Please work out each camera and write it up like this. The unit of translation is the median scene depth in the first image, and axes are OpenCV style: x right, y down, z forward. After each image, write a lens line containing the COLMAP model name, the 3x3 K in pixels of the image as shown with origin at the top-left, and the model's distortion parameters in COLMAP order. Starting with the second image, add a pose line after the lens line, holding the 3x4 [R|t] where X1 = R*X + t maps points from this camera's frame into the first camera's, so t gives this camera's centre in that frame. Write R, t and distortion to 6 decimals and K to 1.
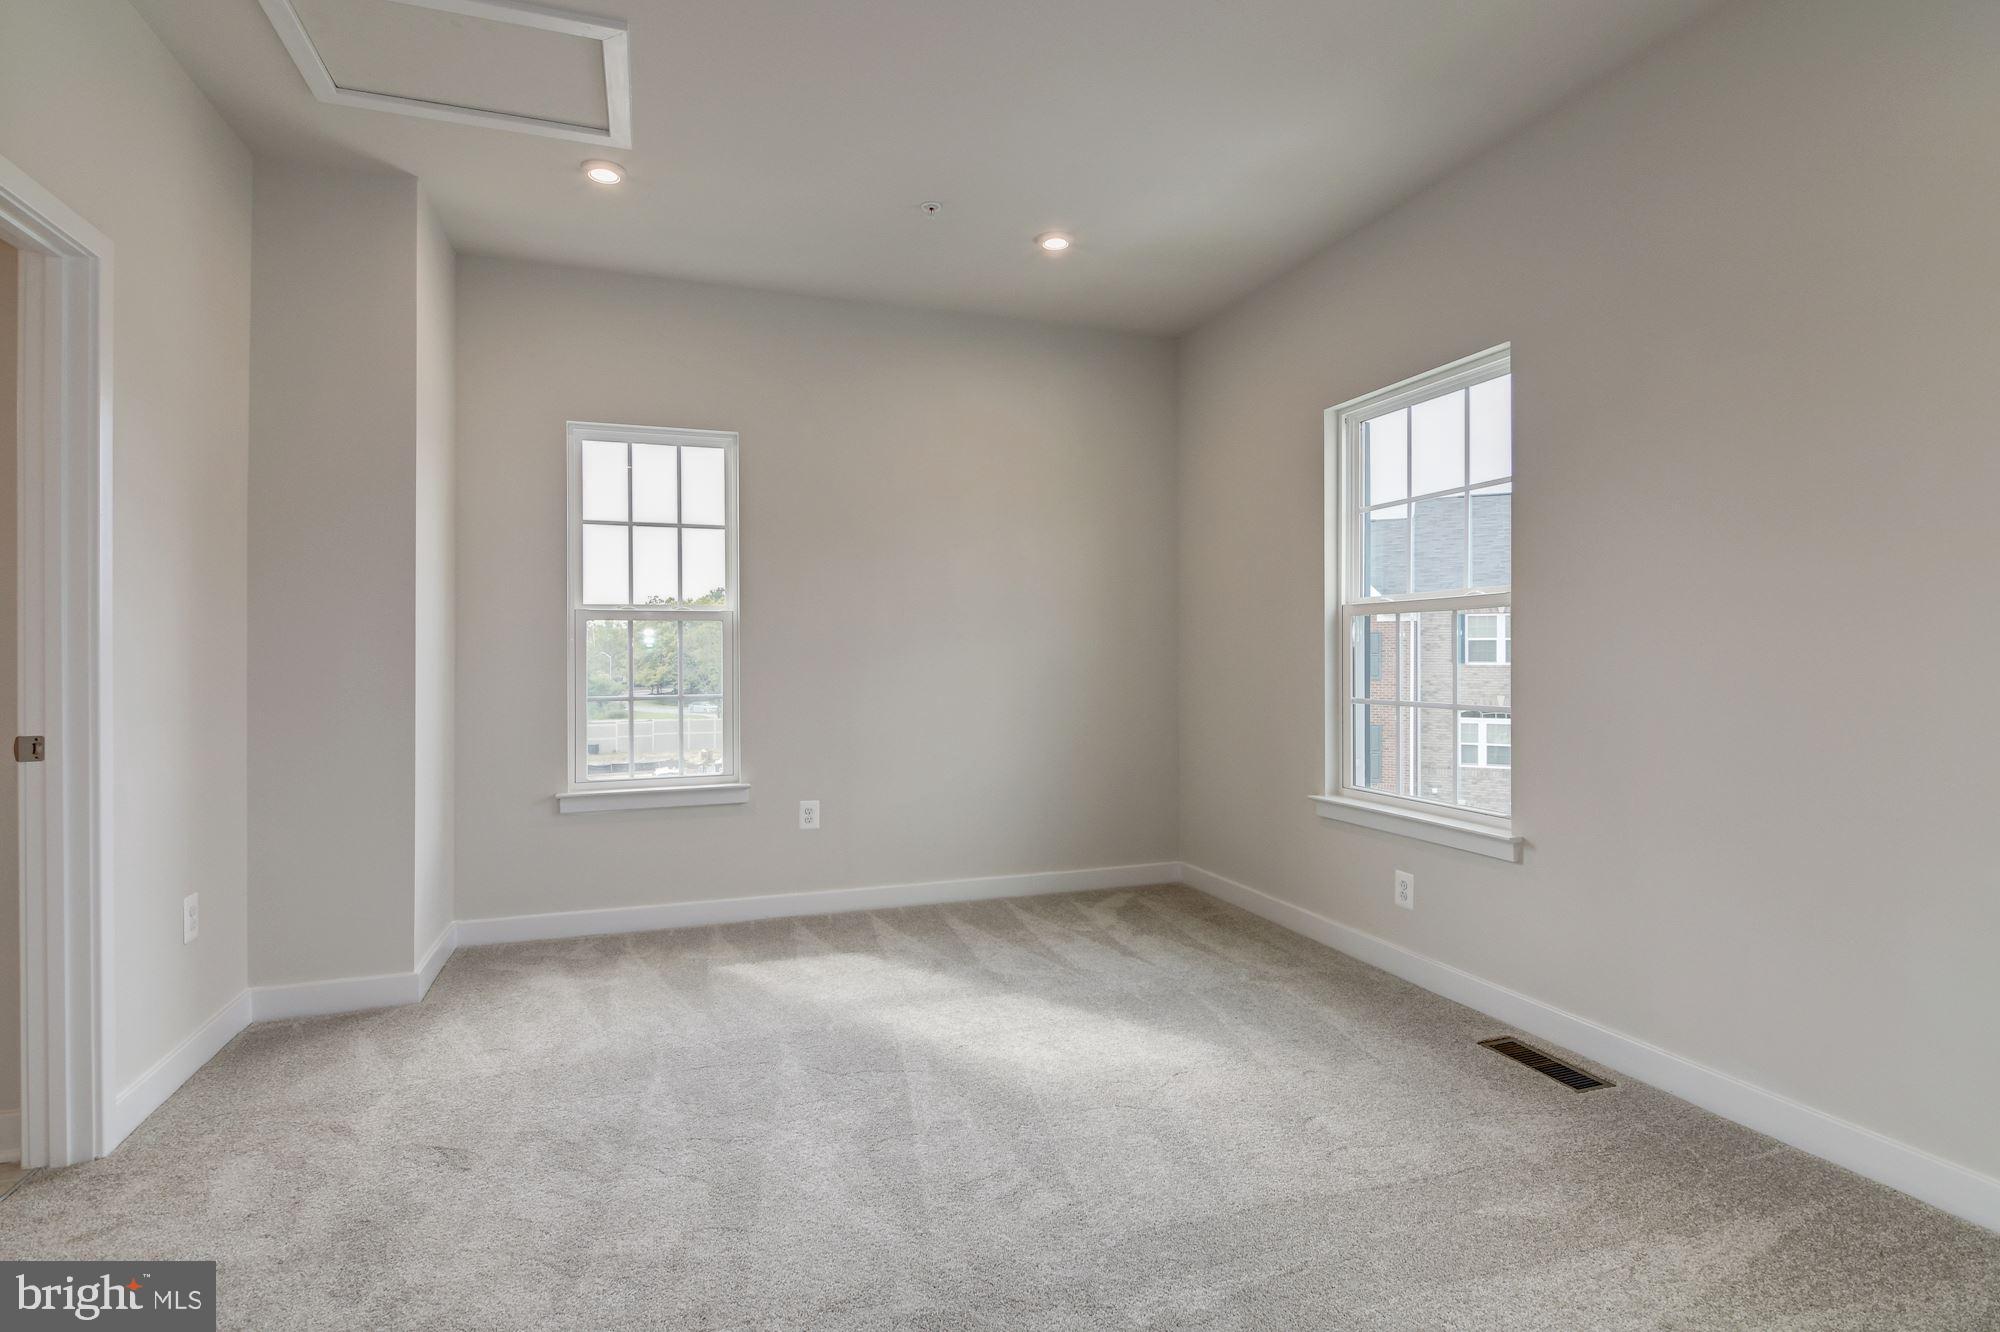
lens RADIAL K [[963.5, 0, 932.1], [0, 963.5, 661.1], [0, 0, 1]] dist [0.008256, -0.008474]
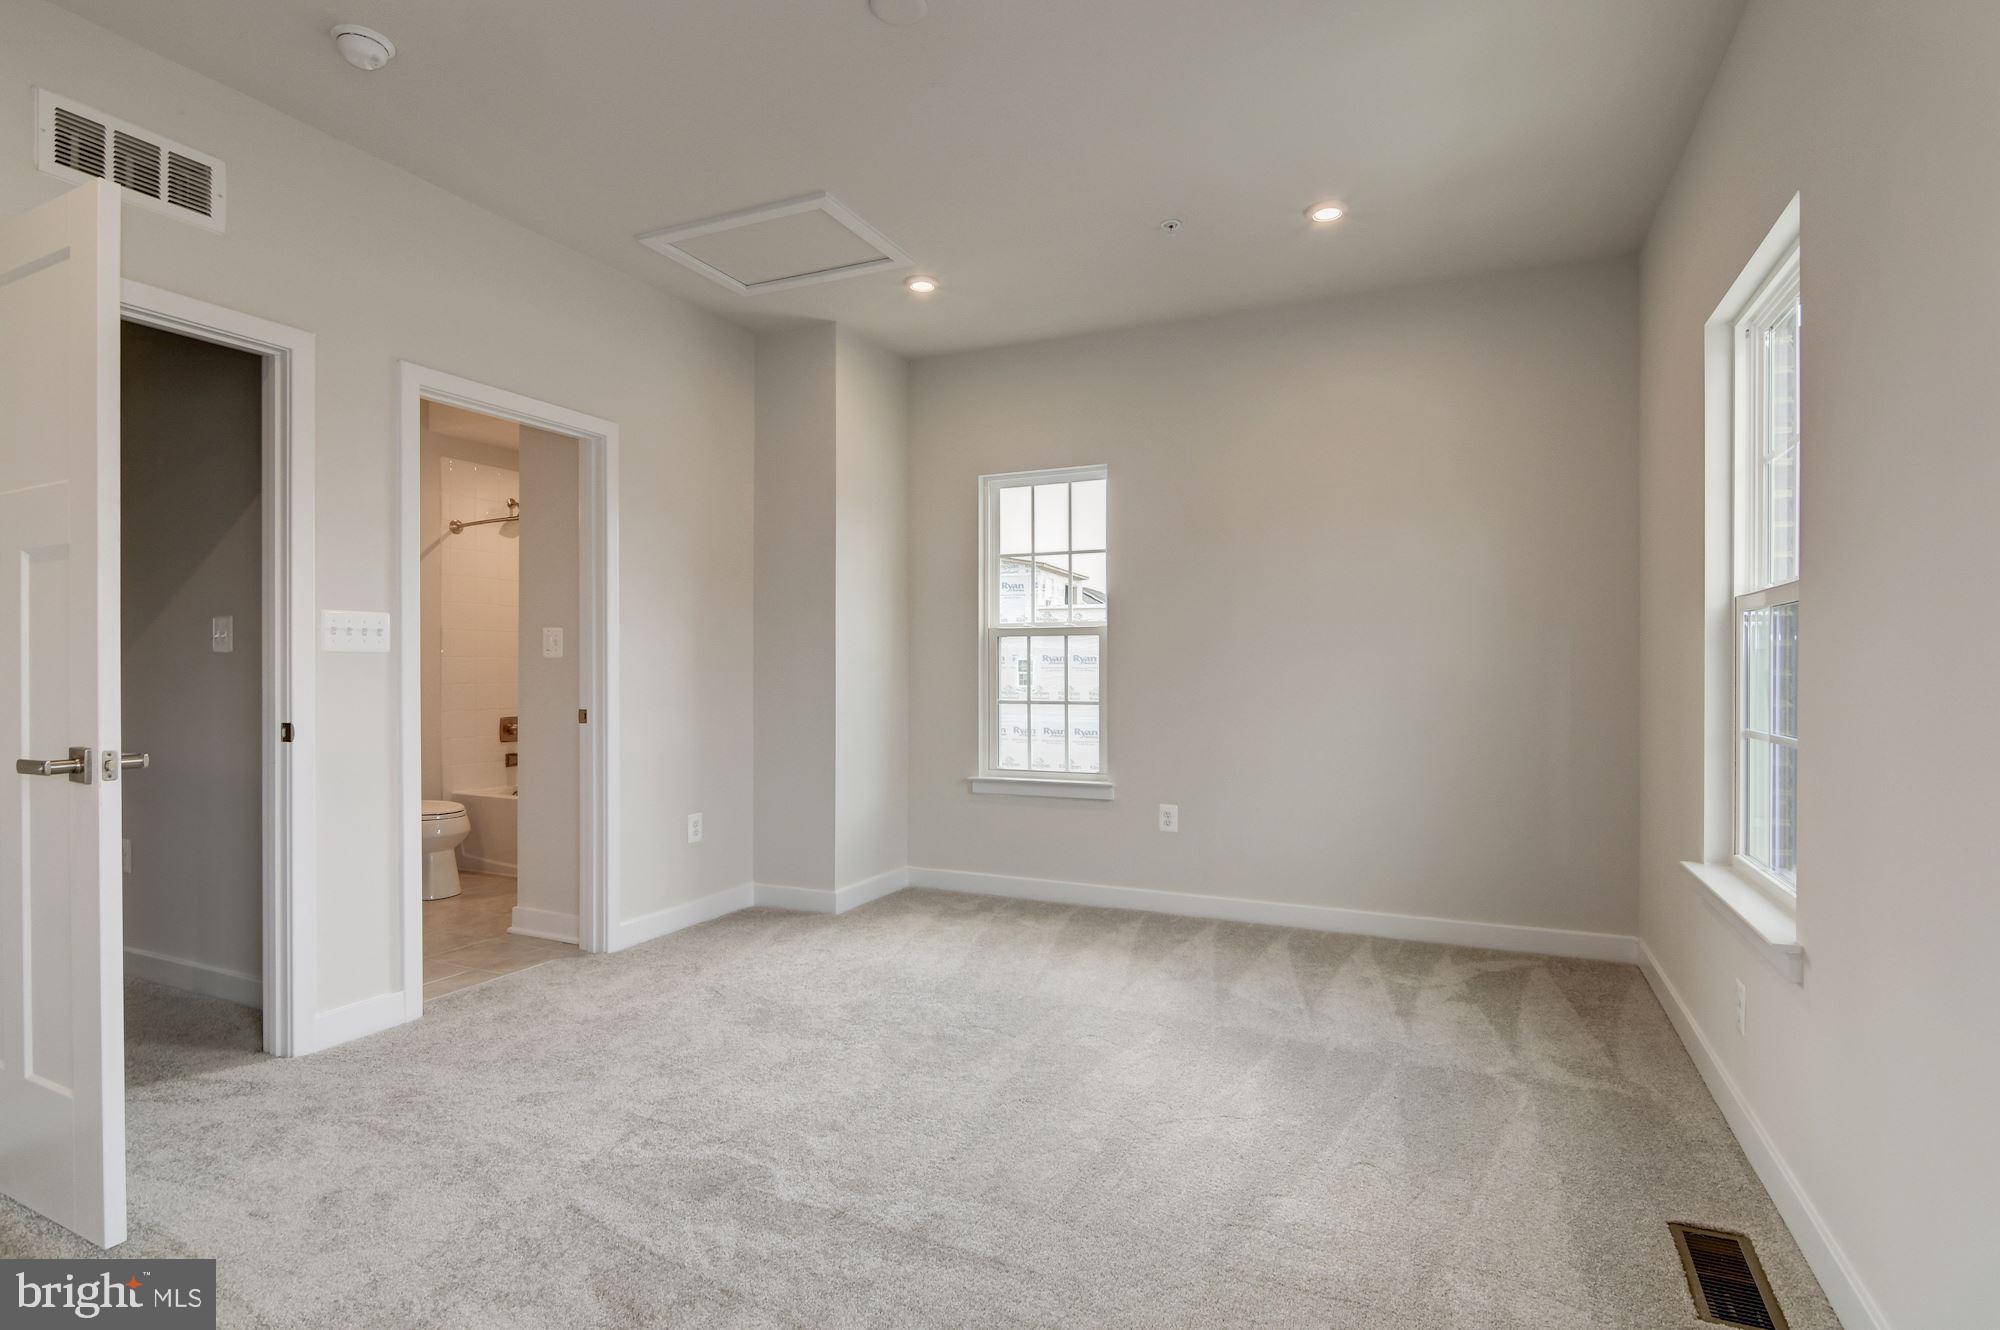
lens RADIAL K [[963.5, 0, 994.5], [0, 963.5, 674.0], [0, 0, 1]] dist [0.008256, -0.008474]
pose [[0.735409, 0.008907, -0.677565, 0.479669], [-0.006989, 0.999960, 0.005559, -0.001921], [0.677588, 0.000647, 0.735442, 0.109246]]
